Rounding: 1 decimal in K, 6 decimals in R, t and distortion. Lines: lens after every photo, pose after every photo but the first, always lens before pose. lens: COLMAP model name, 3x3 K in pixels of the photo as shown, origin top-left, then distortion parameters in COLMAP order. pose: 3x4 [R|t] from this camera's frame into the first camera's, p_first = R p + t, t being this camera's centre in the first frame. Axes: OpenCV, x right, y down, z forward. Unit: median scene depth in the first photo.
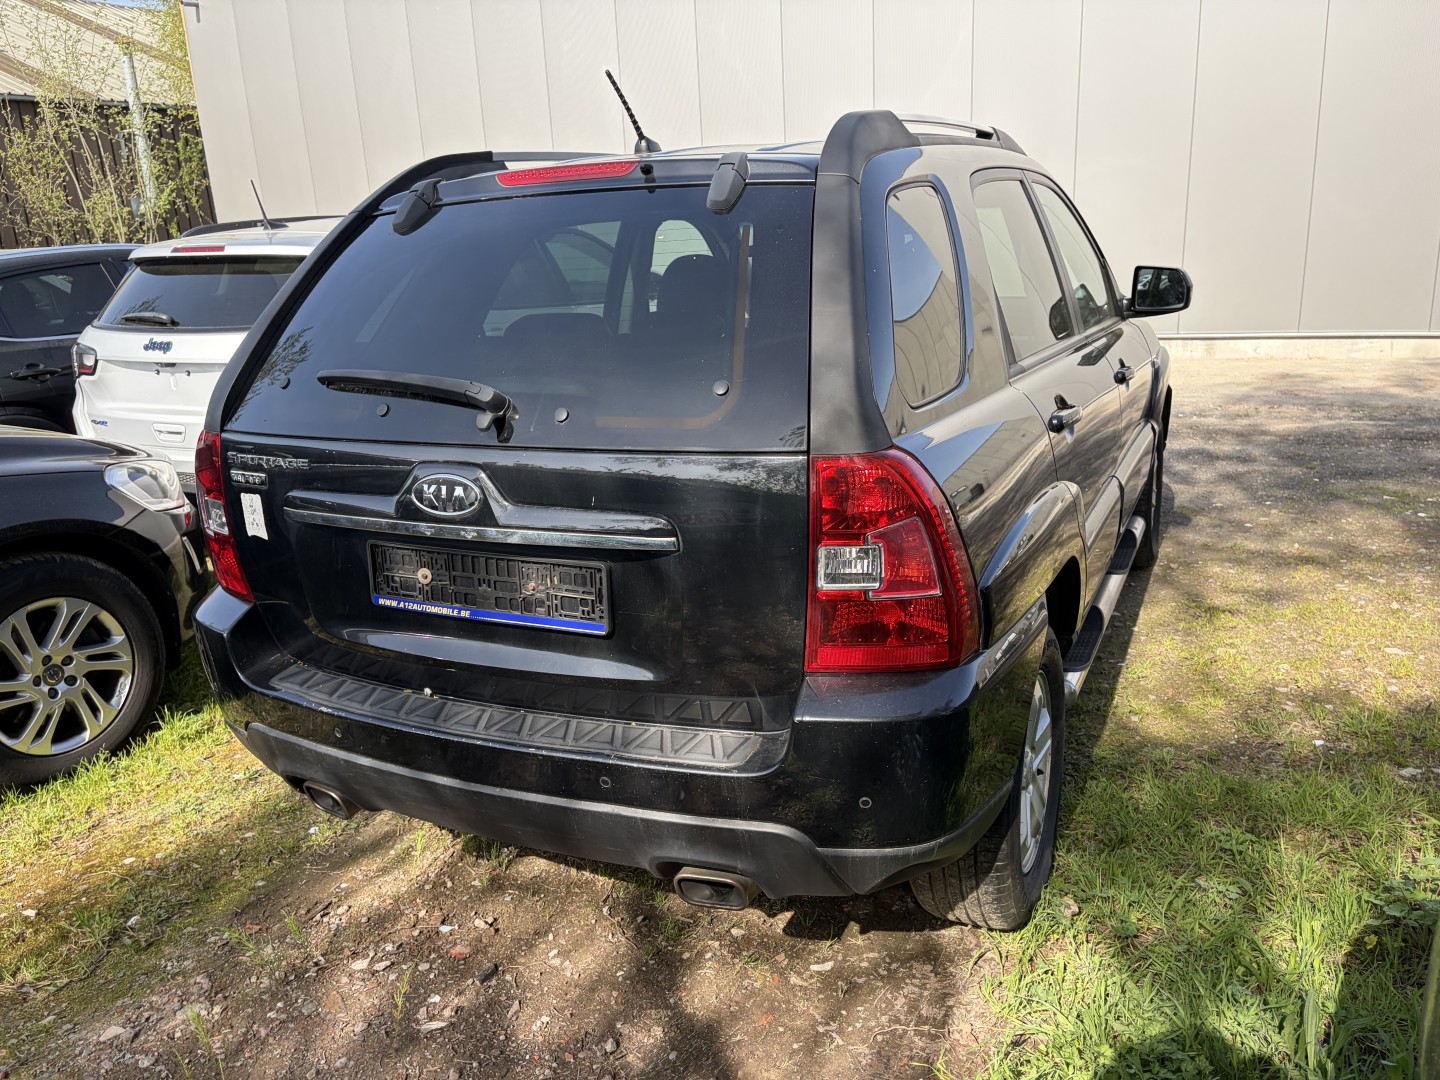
lens RADIAL K [[1124.7, 0, 722.7], [0, 1124.7, 562.4], [0, 0, 1]] dist [0.067075, -0.086295]
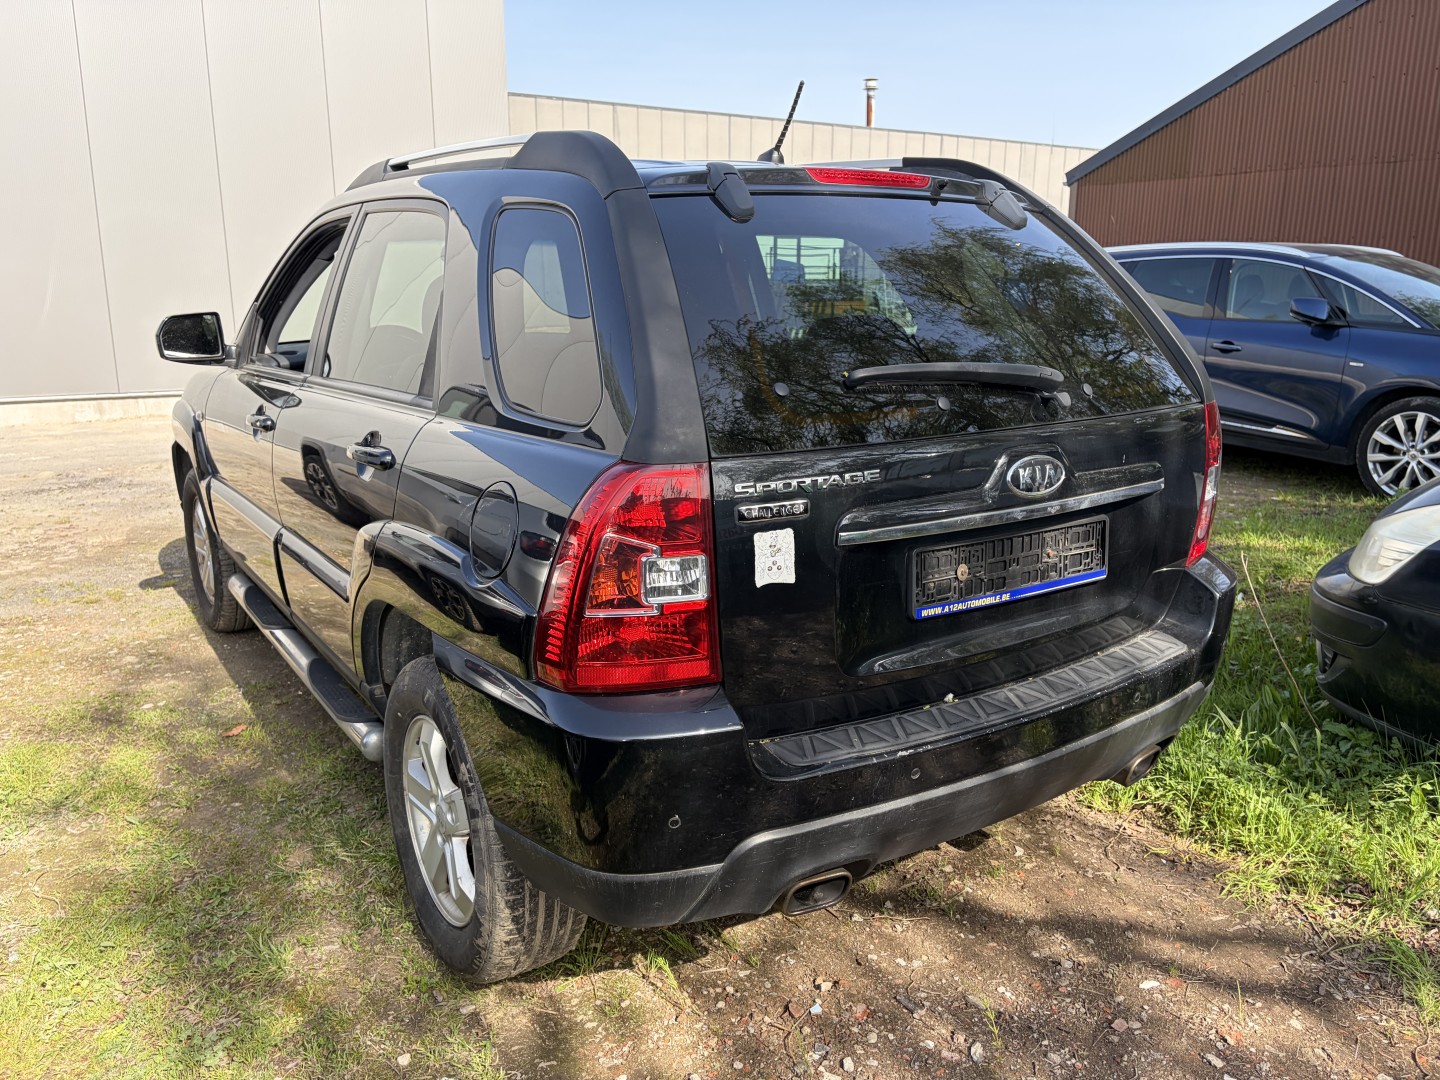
lens RADIAL K [[1110.8, 0, 754.6], [0, 1110.8, 533.5], [0, 0, 1]] dist [0.077839, -0.206173]
pose [[0.482643, -0.149162, 0.863022, -1.194223], [0.218274, 0.974783, 0.046409, -0.106114], [-0.848182, 0.165976, 0.503030, 0.677559]]
